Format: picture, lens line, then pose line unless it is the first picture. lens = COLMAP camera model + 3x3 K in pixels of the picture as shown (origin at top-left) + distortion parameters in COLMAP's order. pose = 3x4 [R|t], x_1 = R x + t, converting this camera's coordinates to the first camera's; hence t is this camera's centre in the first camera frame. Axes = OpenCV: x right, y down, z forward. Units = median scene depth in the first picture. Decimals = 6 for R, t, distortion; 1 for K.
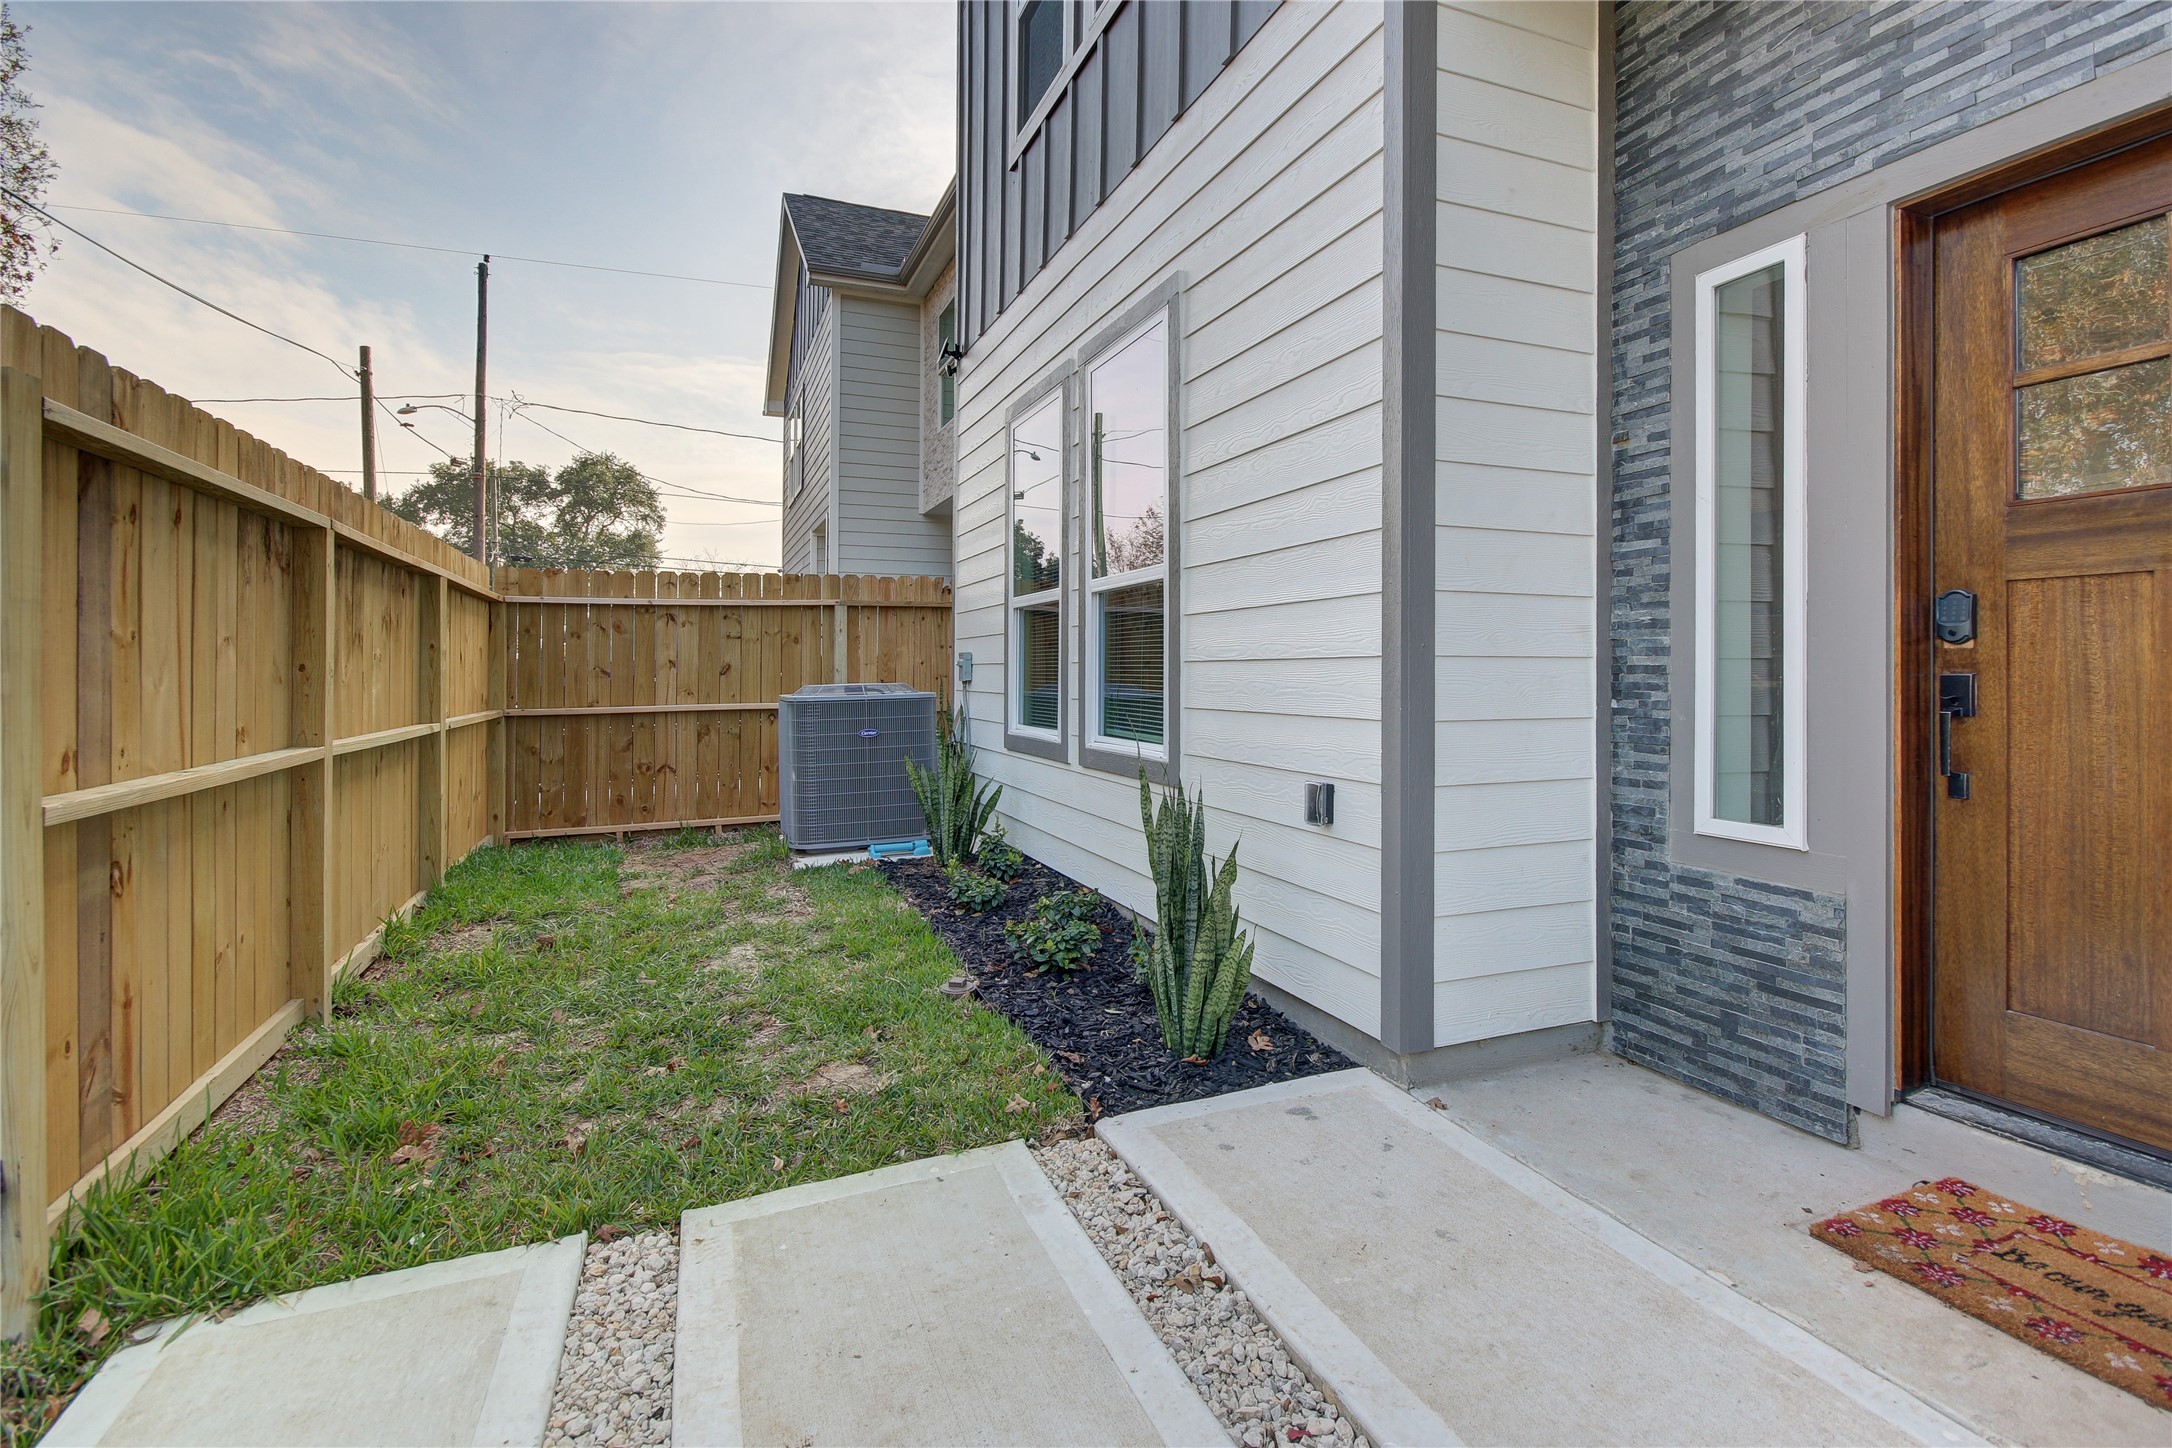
lens RADIAL K [[1043.8, 0, 1095.2], [0, 1043.8, 676.6], [0, 0, 1]] dist [0.004602, -0.004916]
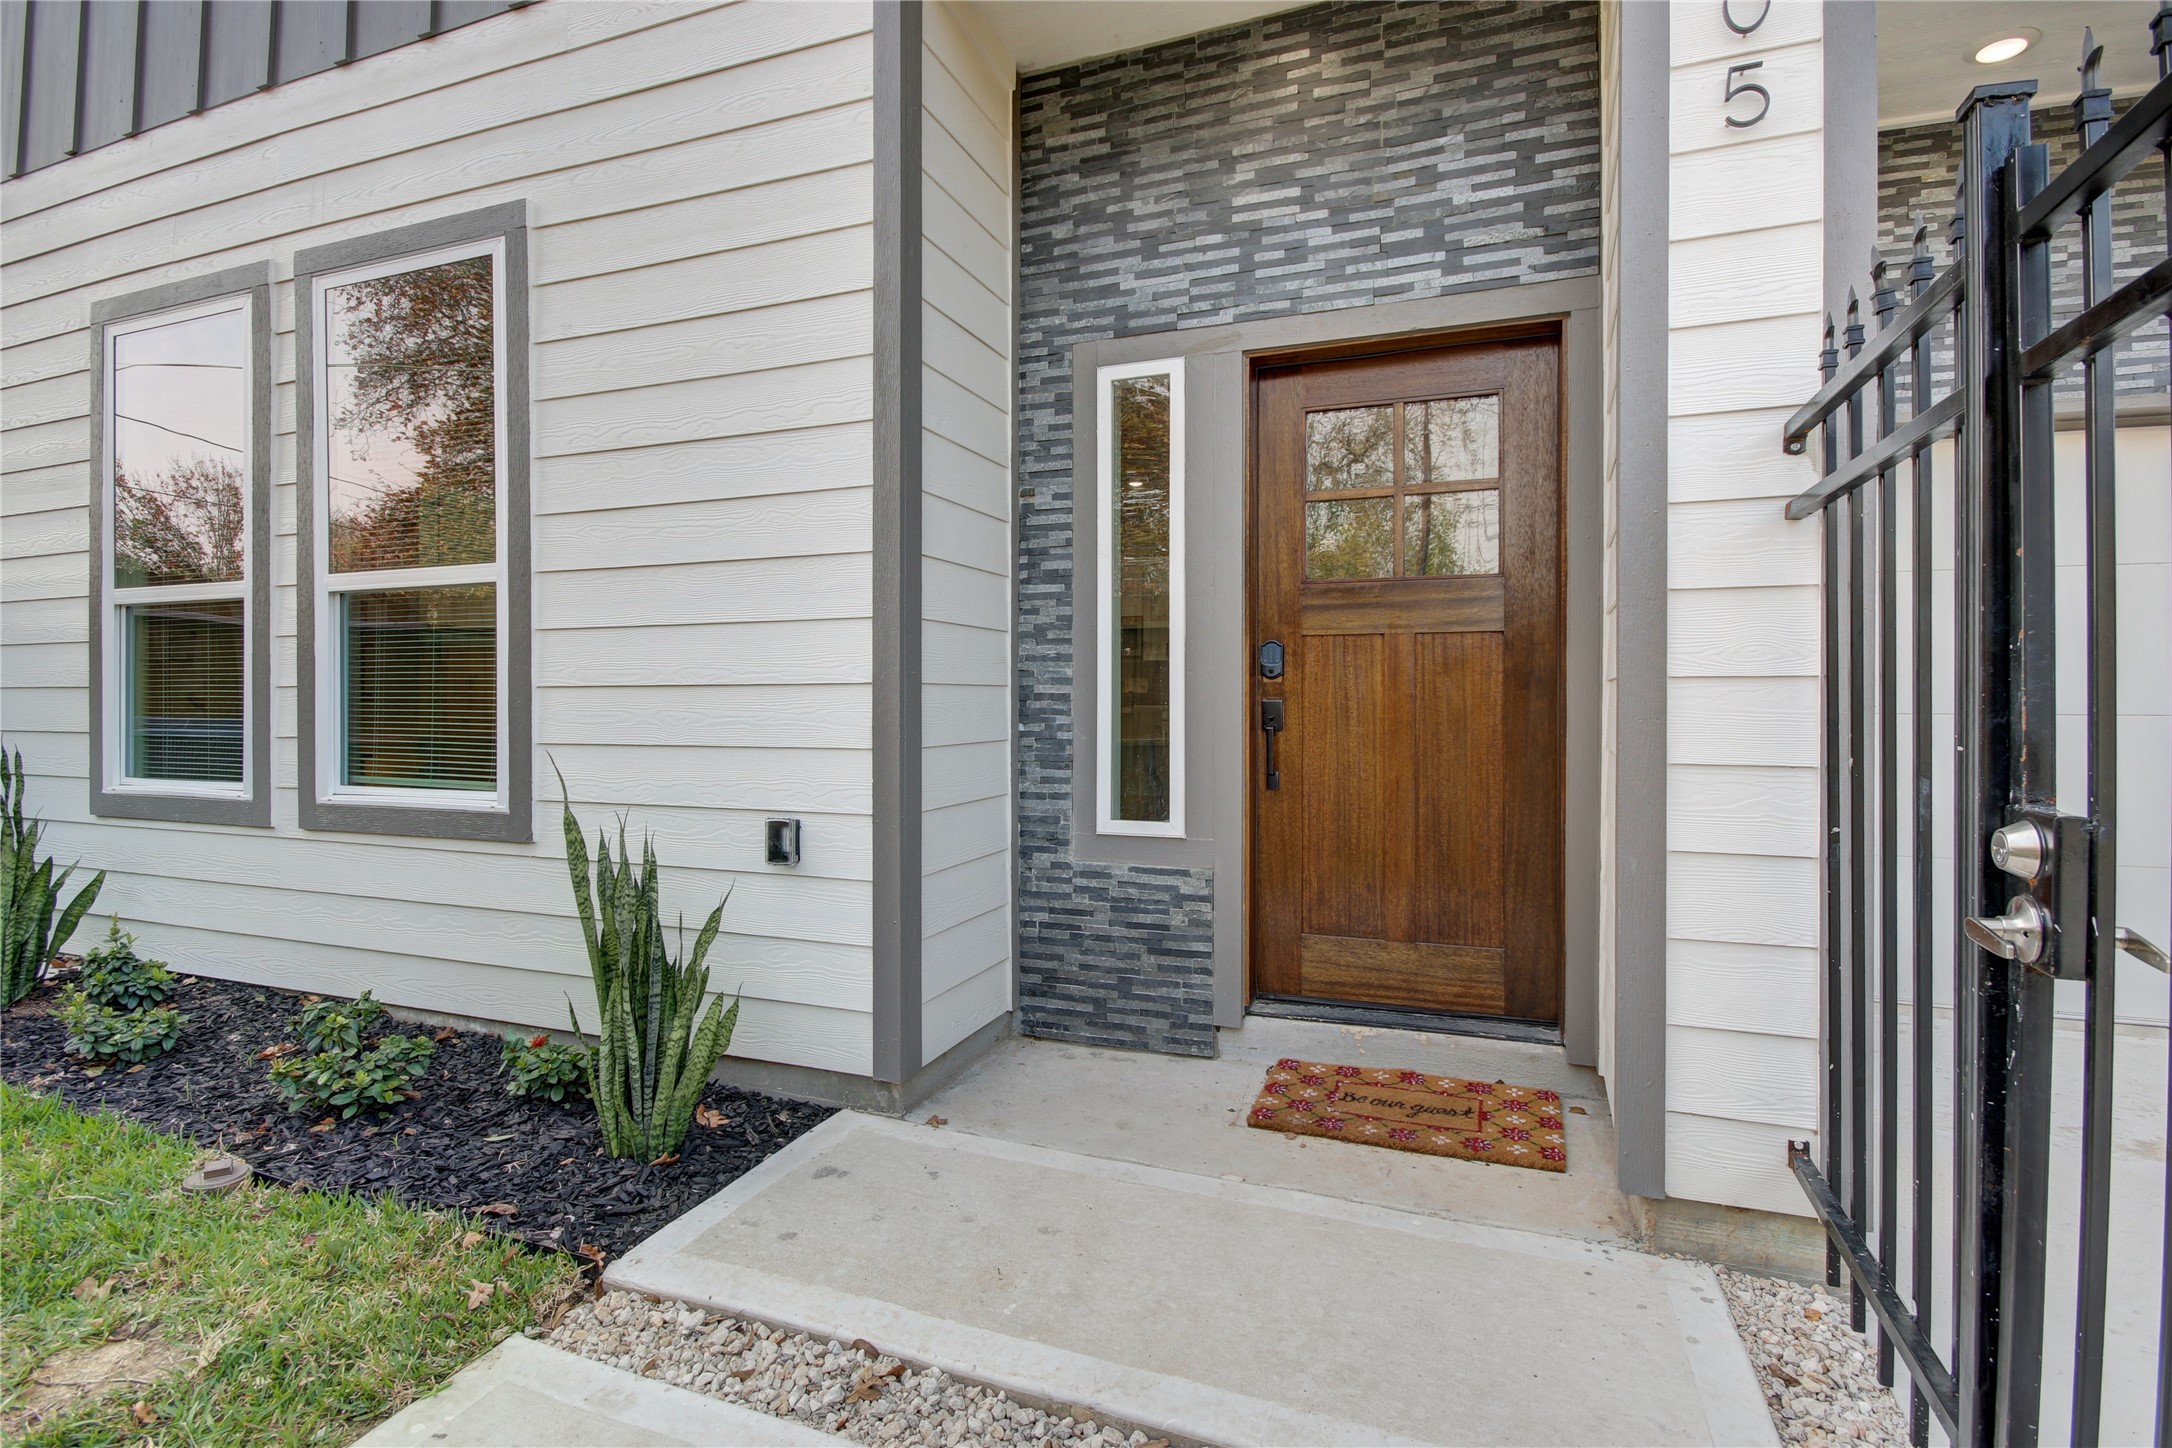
lens RADIAL K [[1043.8, 0, 1092.5], [0, 1043.8, 712.7], [0, 0, 1]] dist [0.004602, -0.004916]
pose [[0.681426, -0.008865, 0.731833, -0.307808], [0.004264, 0.999958, 0.008142, 0.001336], [-0.731875, -0.002428, 0.681435, 0.189155]]
